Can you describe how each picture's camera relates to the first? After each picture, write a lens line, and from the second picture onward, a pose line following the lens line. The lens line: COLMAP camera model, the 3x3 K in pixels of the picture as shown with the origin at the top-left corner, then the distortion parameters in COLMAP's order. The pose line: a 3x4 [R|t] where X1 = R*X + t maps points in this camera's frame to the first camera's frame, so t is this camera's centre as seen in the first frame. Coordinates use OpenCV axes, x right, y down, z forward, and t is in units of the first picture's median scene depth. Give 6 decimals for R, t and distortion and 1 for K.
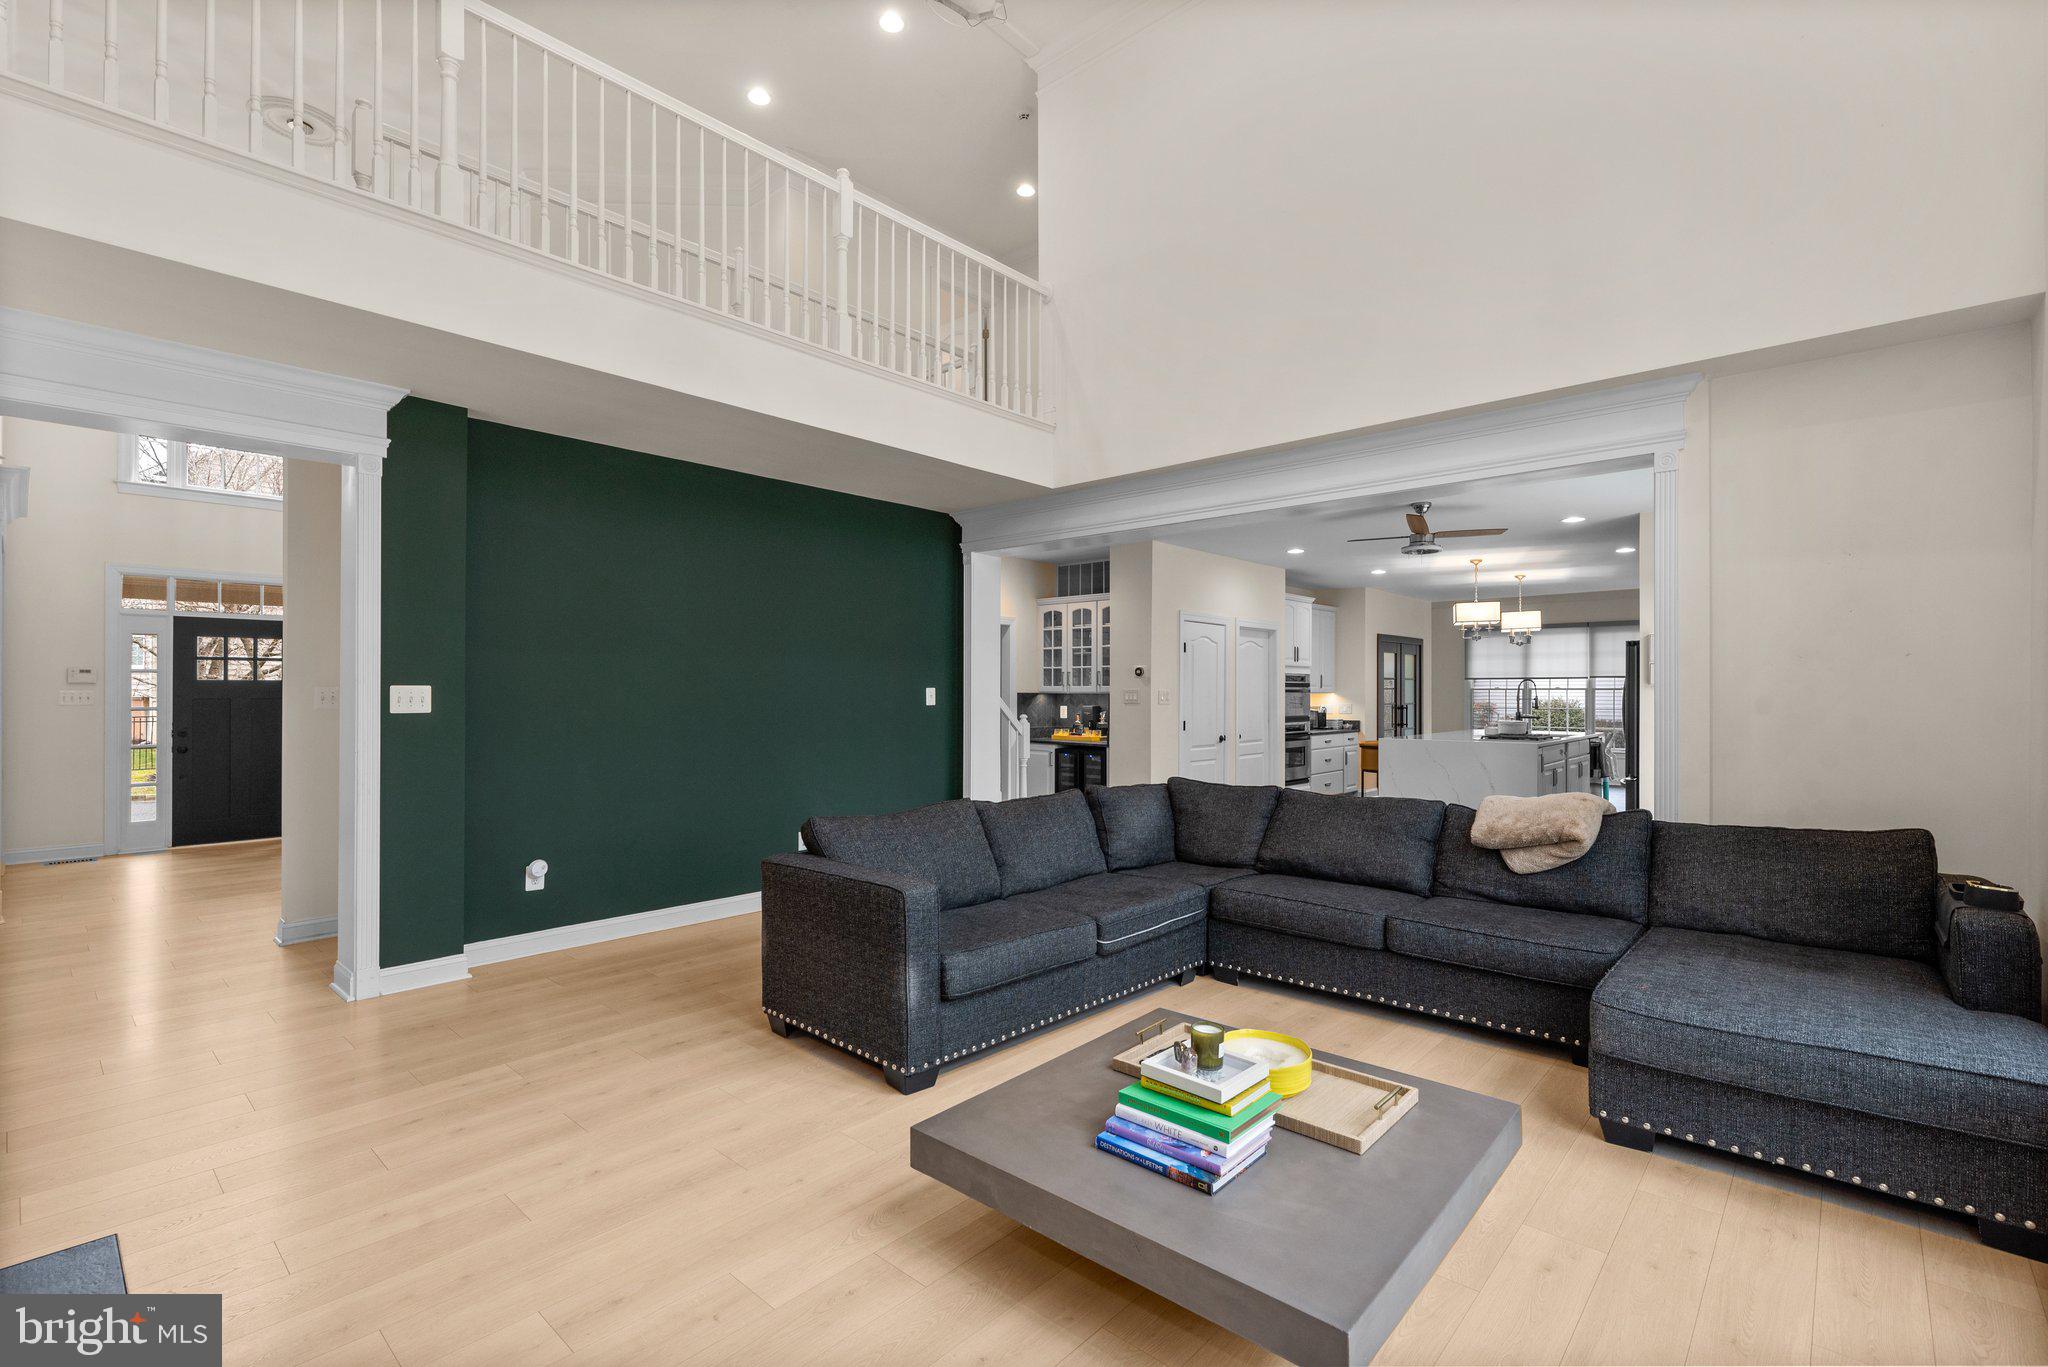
lens RADIAL K [[917.6, 0, 1028.1], [0, 917.6, 691.9], [0, 0, 1]] dist [0.007194, -0.000075]
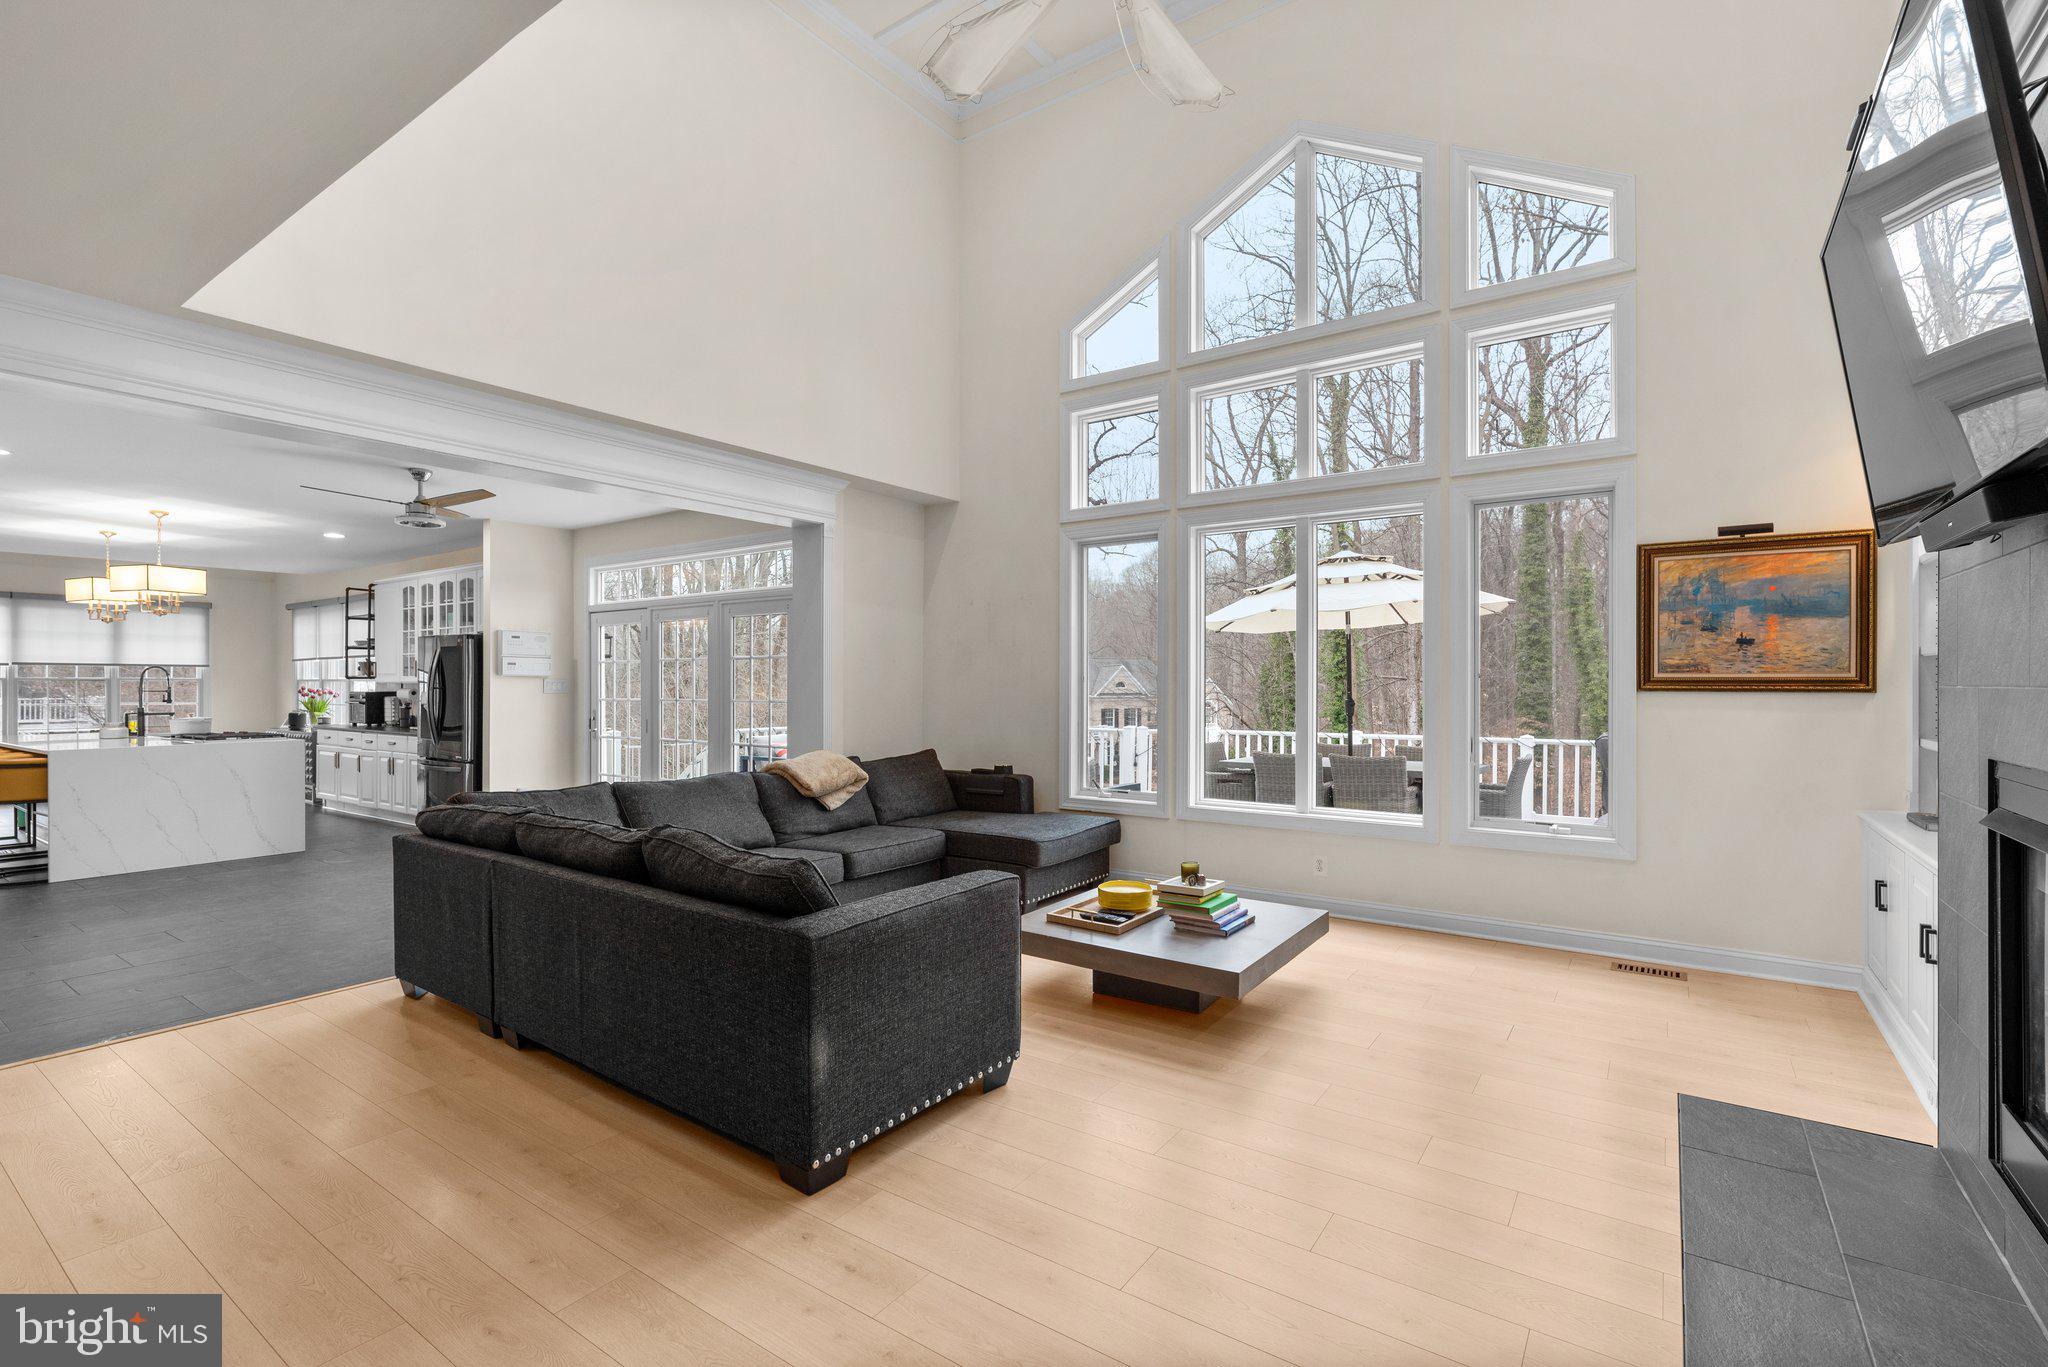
lens RADIAL K [[917.6, 0, 1026.8], [0, 917.6, 684.4], [0, 0, 1]] dist [0.007194, -0.000075]
pose [[-0.121305, -0.001223, 0.992614, -0.957727], [0.000823, 0.999999, 0.001333, 0.003189], [-0.992615, 0.000978, -0.121304, 0.933630]]
